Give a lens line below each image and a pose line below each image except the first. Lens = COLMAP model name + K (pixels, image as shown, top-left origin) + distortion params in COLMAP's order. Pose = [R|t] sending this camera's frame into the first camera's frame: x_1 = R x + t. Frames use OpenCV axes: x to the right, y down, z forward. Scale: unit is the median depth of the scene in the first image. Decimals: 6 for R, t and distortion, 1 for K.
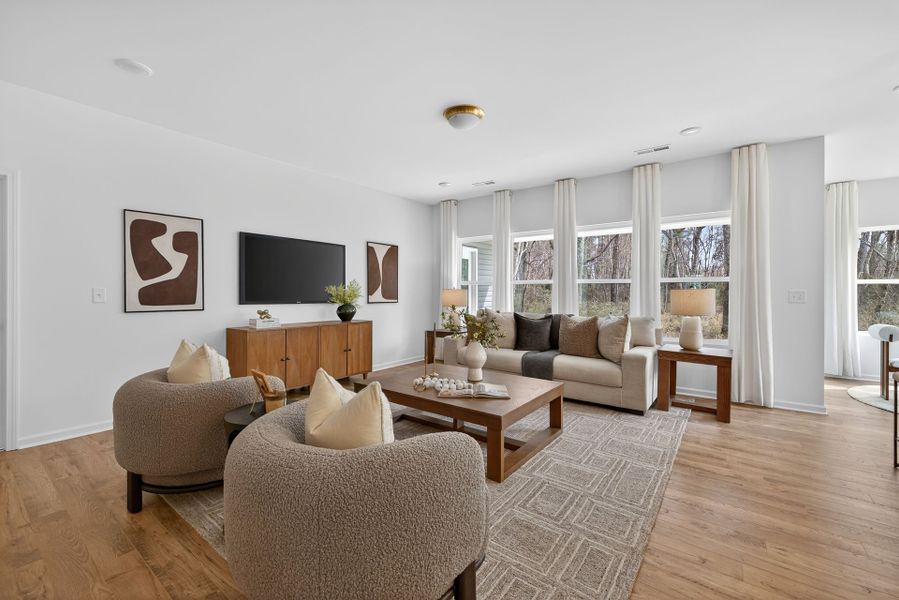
lens RADIAL K [[377.4, 0, 448.3], [0, 377.4, 295.5], [0, 0, 1]] dist [0.015116, -0.000325]
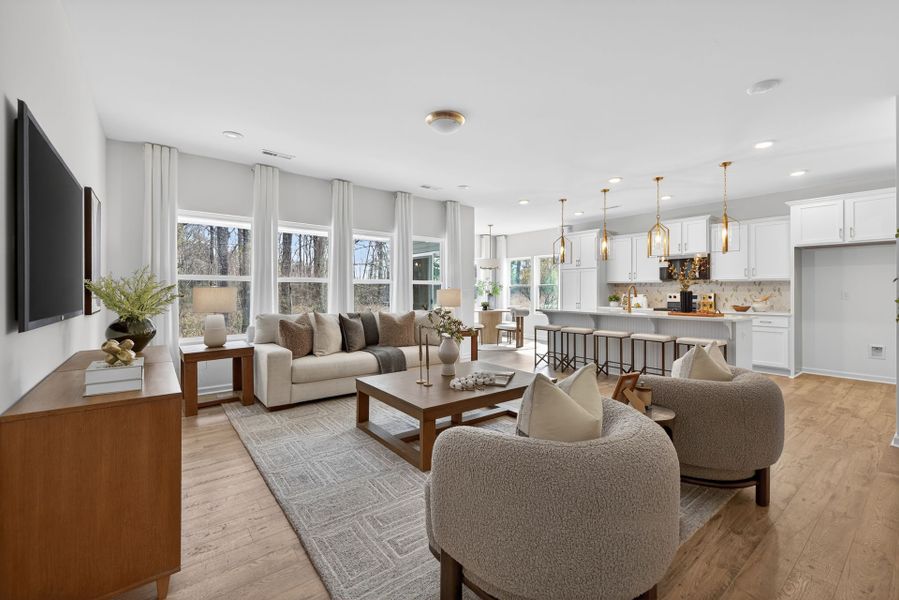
lens RADIAL K [[377.4, 0, 448.3], [0, 377.4, 295.5], [0, 0, 1]] dist [0.015116, -0.000325]
pose [[0.255890, -0.014814, 0.966592, -0.654326], [0.008644, 0.999878, 0.013036, -0.008760], [-0.966667, 0.005020, 0.255987, 0.500987]]
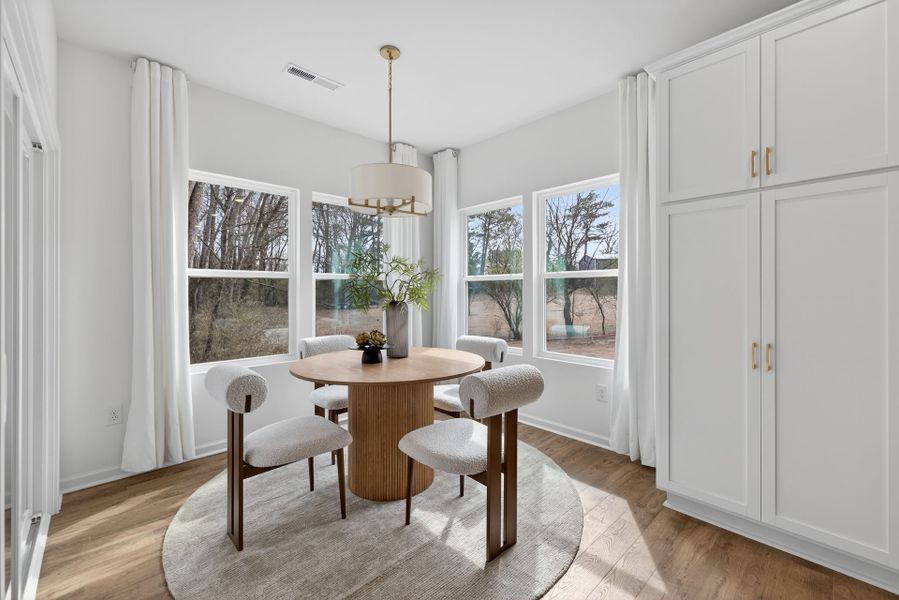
lens RADIAL K [[379.0, 0, 449.4], [0, 379.0, 283.3], [0, 0, 1]] dist [0.000432, -0.000028]
pose [[0.152344, 0.002010, 0.988325, 0.664530], [0.006285, 0.999976, -0.003002, -0.026219], [-0.988308, 0.006669, 0.152328, 0.620168]]
